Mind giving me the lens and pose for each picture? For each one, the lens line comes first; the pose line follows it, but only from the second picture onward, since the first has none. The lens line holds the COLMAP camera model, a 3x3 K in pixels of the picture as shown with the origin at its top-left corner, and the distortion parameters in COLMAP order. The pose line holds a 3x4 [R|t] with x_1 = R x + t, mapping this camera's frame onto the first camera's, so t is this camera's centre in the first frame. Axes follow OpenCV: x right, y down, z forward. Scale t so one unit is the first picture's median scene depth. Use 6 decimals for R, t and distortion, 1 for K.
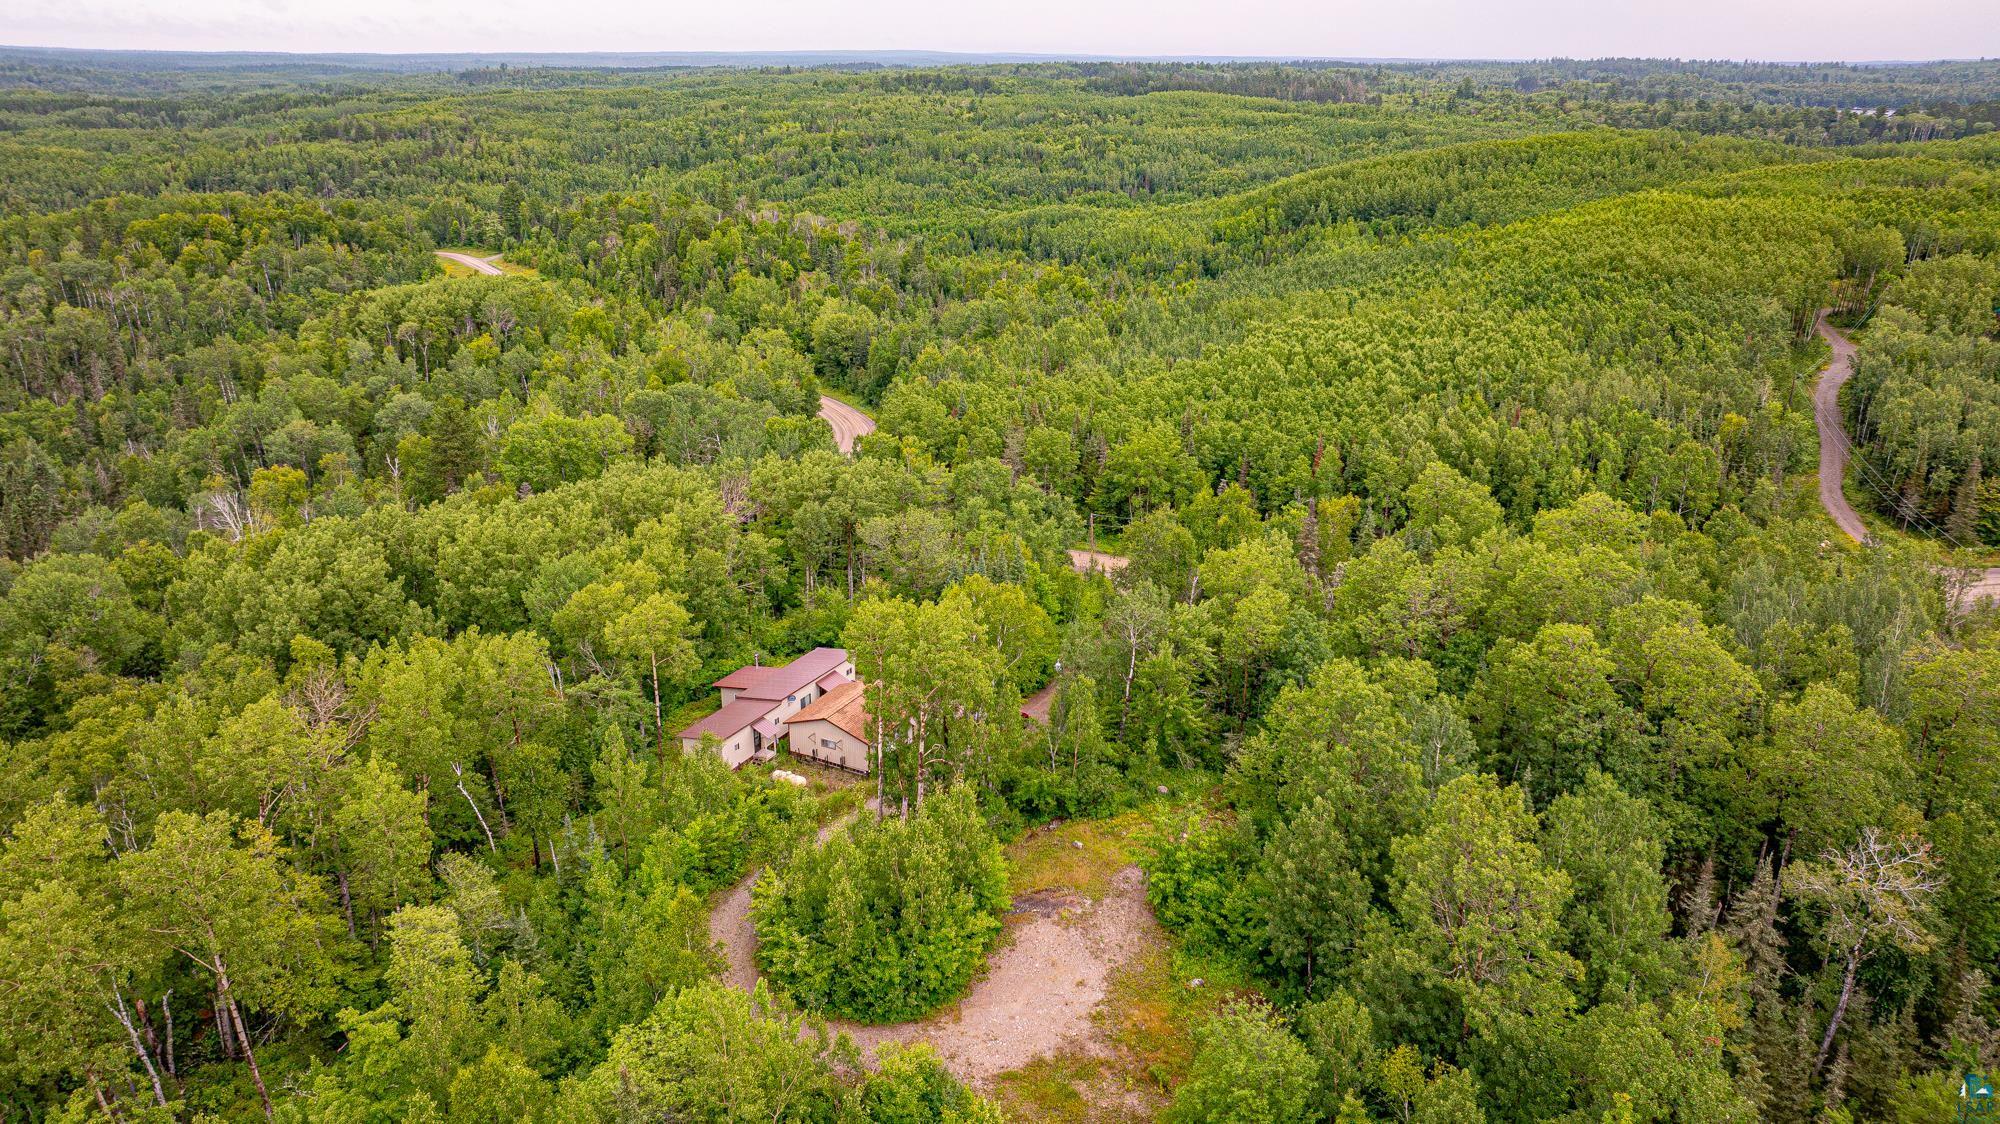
lens RADIAL K [[1418.6, 0, 1000.0], [0, 1418.6, 562.0], [0, 0, 1]] dist [-0.005190, 0.001243]
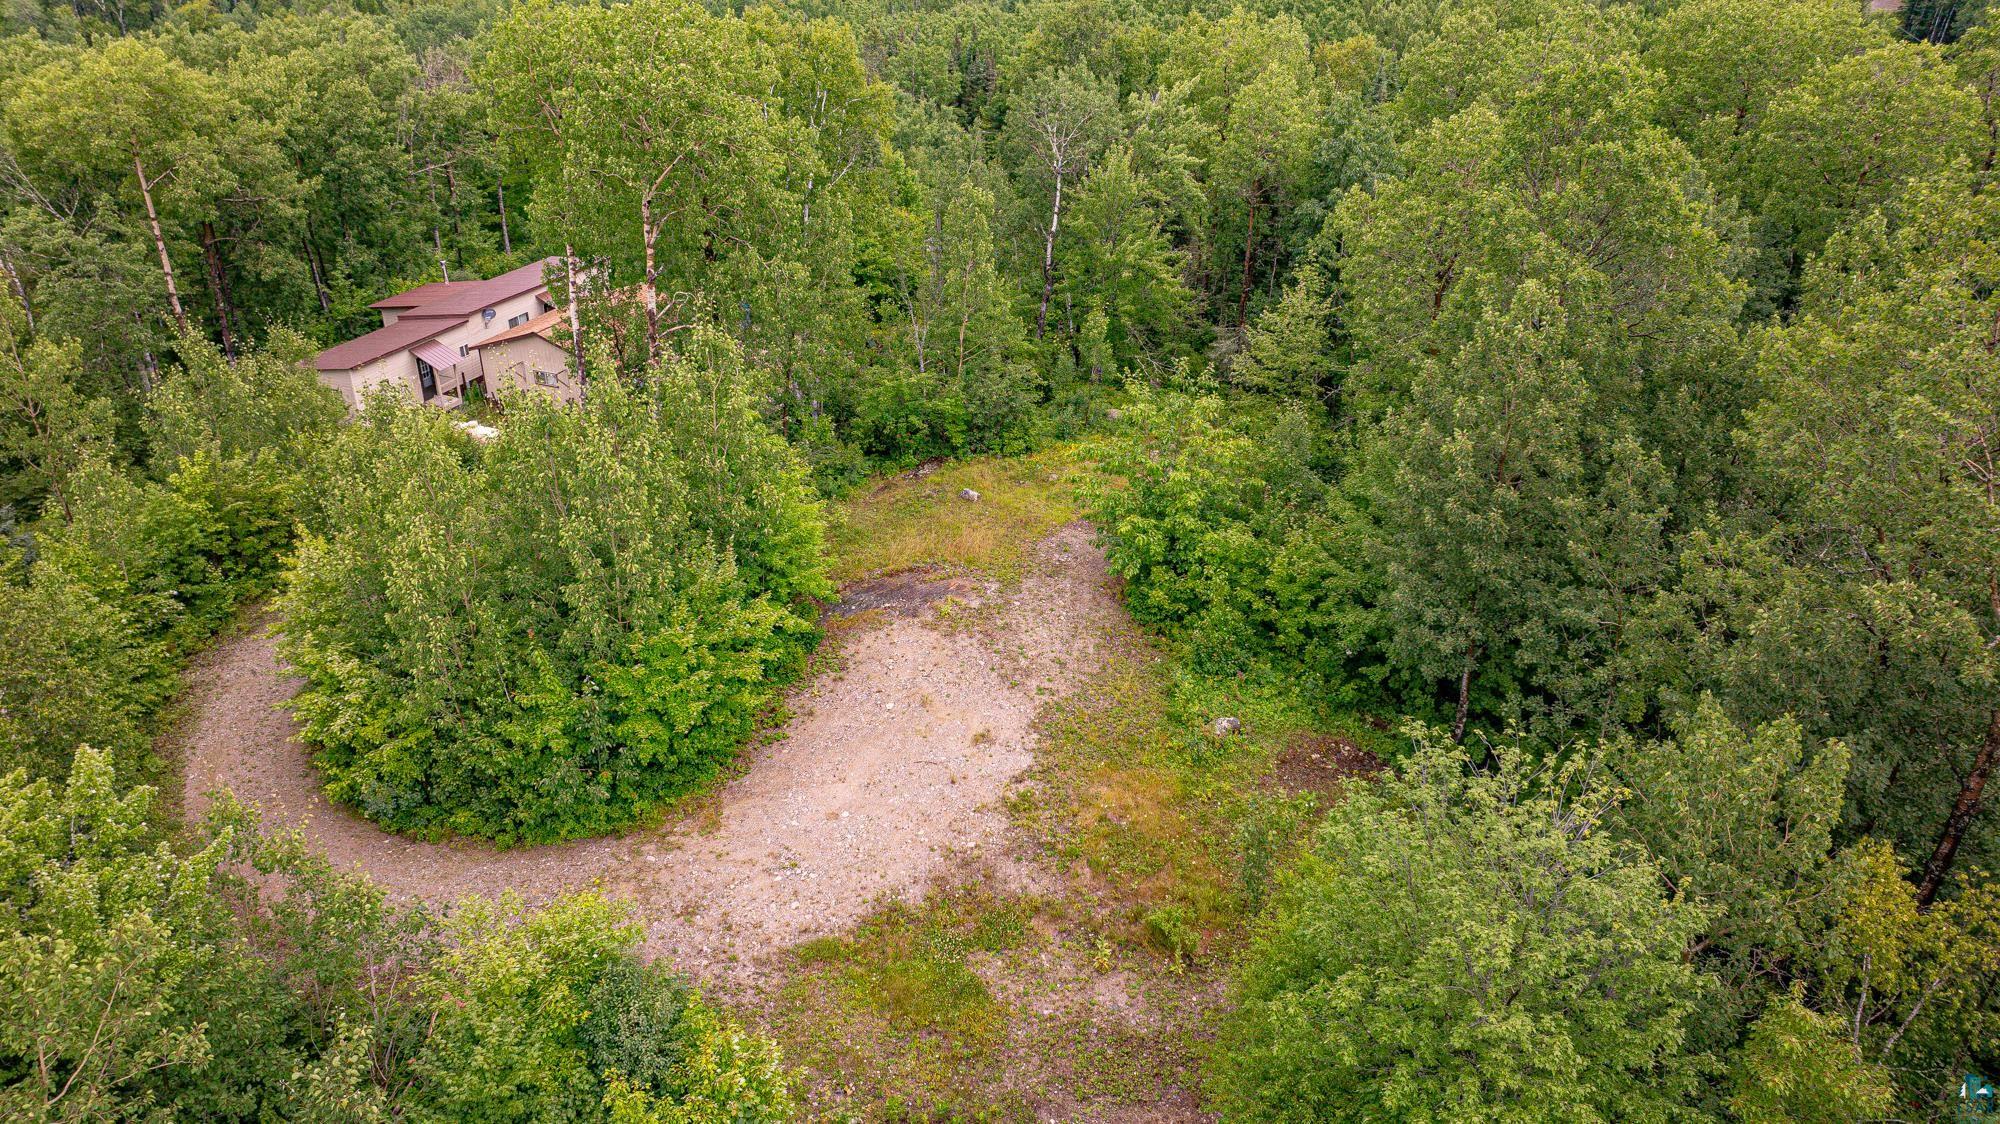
lens RADIAL K [[1418.6, 0, 1000.0], [0, 1418.6, 562.0], [0, 0, 1]] dist [-0.005190, 0.001243]
pose [[0.996651, -0.035745, 0.073546, 0.029232], [0.024808, 0.989182, 0.144582, 0.165822], [-0.077919, -0.142273, 0.986756, 0.524913]]
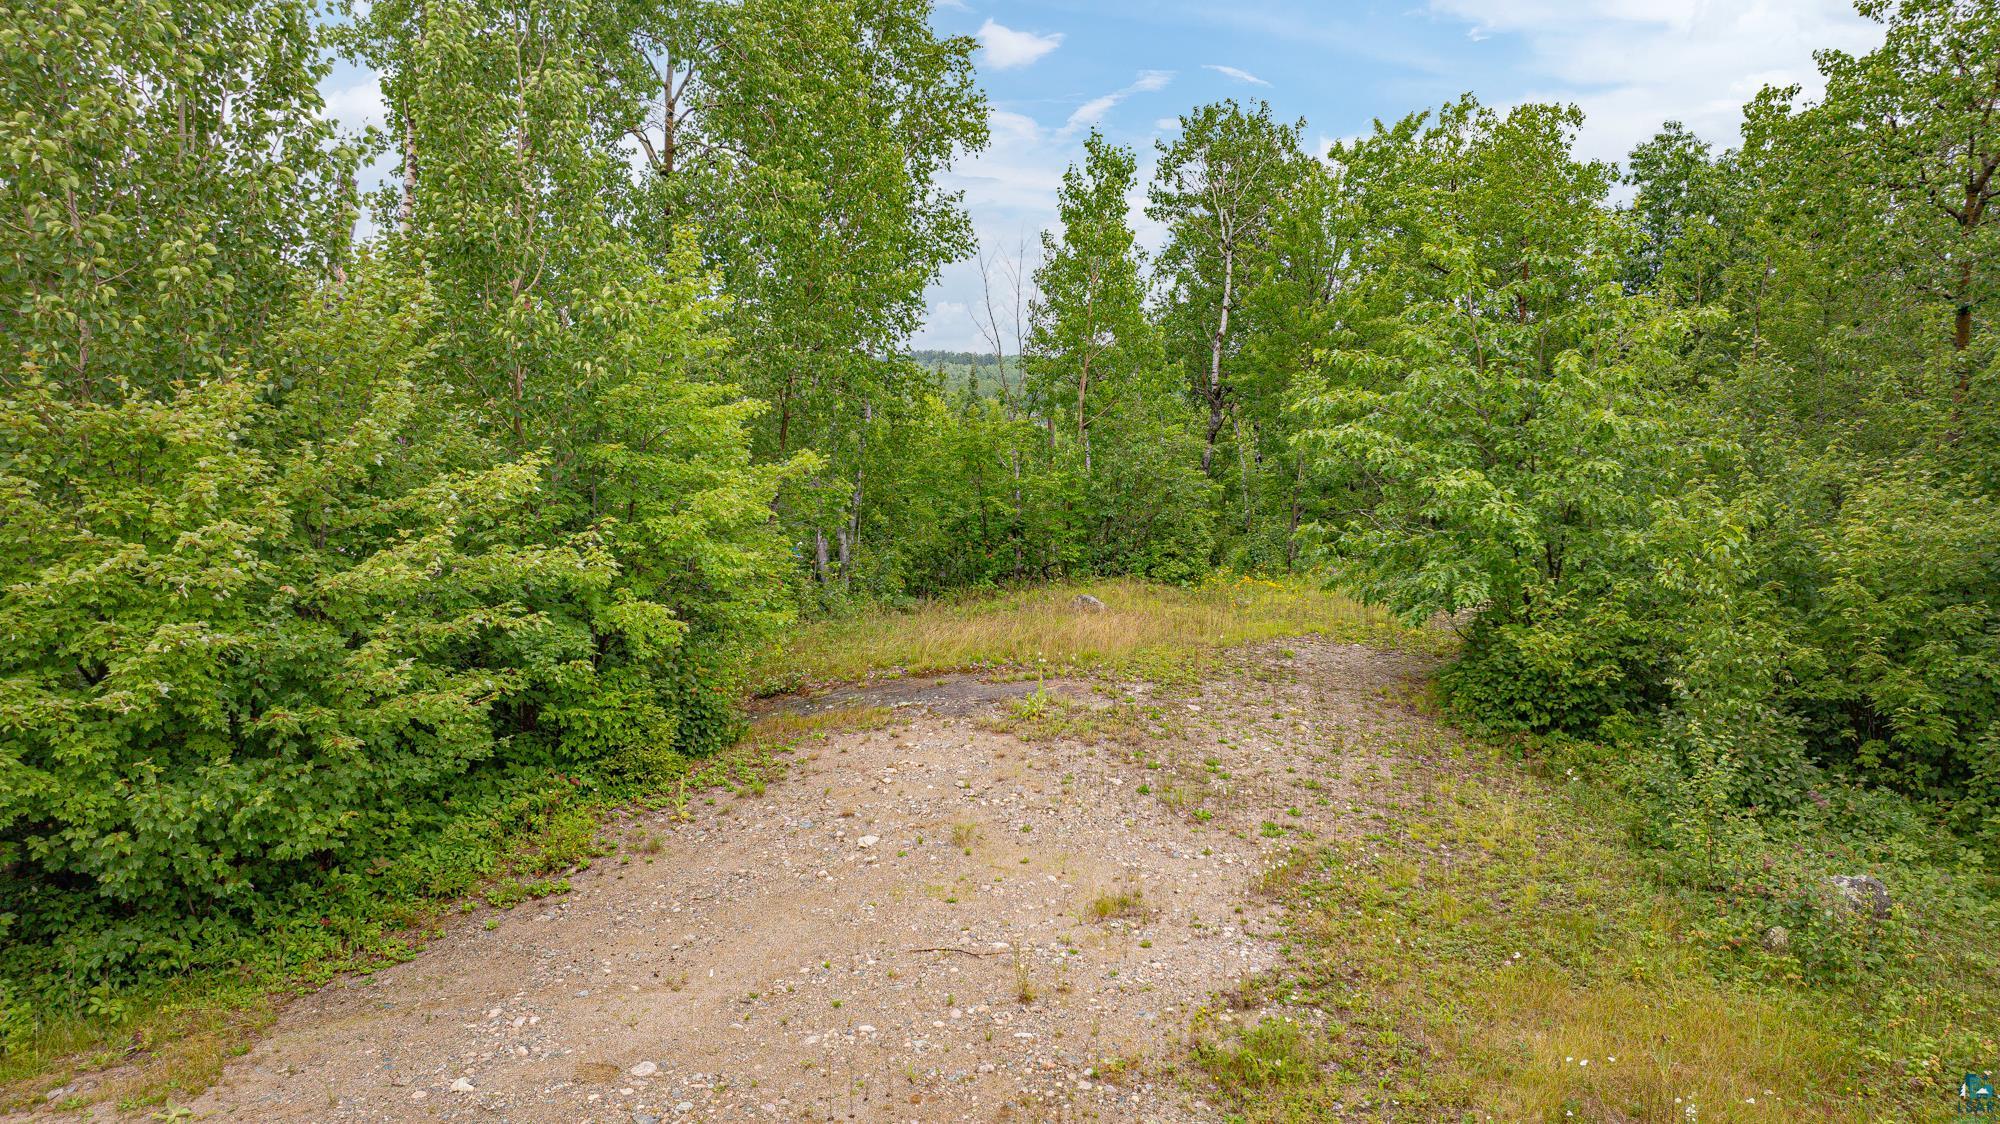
lens RADIAL K [[1418.6, 0, 1000.0], [0, 1418.6, 562.0], [0, 0, 1]] dist [-0.005190, 0.001243]
pose [[0.999987, 0.000902, -0.005100, 0.042853], [-0.001975, 0.976702, -0.214591, 0.284317], [0.004787, 0.214598, 0.976691, 0.808459]]
